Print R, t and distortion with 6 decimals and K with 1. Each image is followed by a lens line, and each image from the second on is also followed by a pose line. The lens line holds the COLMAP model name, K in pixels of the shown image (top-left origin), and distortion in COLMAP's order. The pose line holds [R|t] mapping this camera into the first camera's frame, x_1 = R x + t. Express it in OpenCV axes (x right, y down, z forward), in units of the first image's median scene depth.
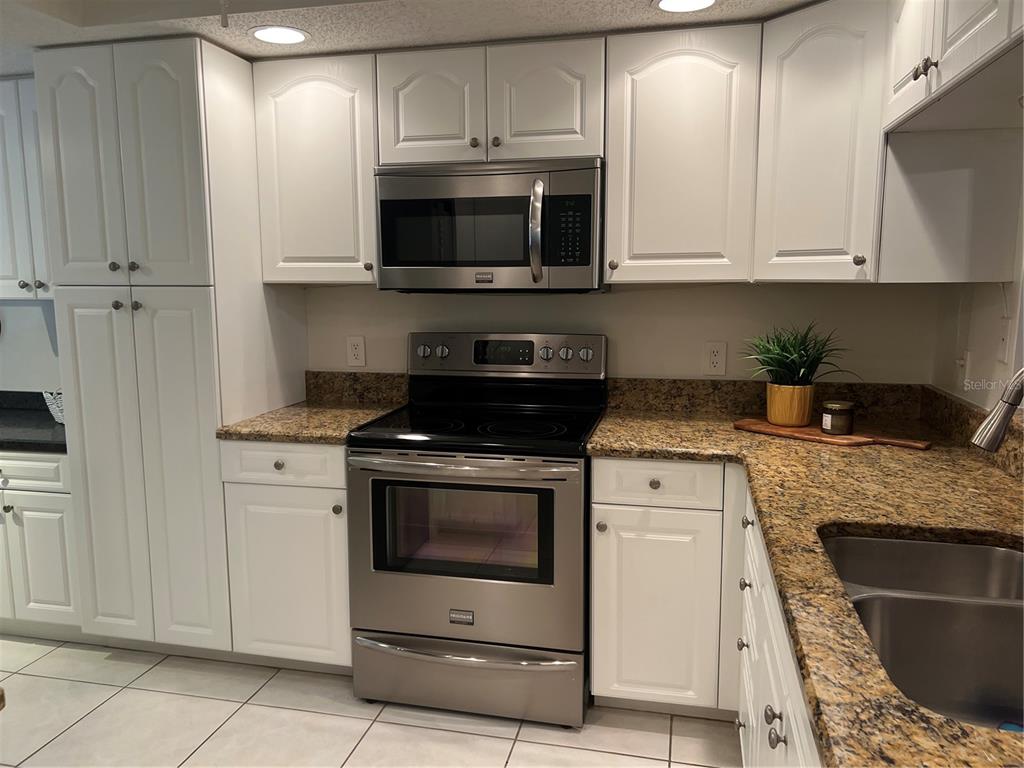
lens RADIAL K [[768.3, 0, 510.5], [0, 768.3, 399.4], [0, 0, 1]] dist [0.089283, -0.108826]
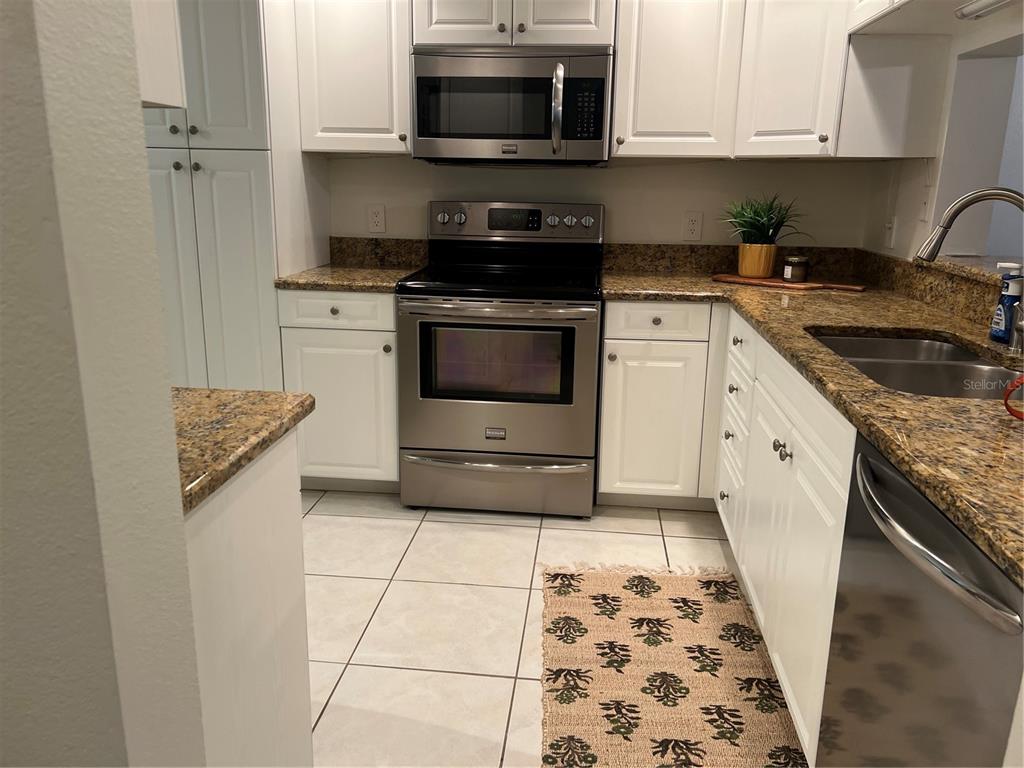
lens RADIAL K [[779.9, 0, 512.0], [0, 779.9, 384.0], [0, 0, 1]] dist [0.095112, -0.128184]
pose [[0.991701, -0.010121, 0.128167, -0.191233], [-0.002077, 0.995505, 0.094688, 0.084030], [-0.128549, -0.094169, 0.987222, -0.210047]]
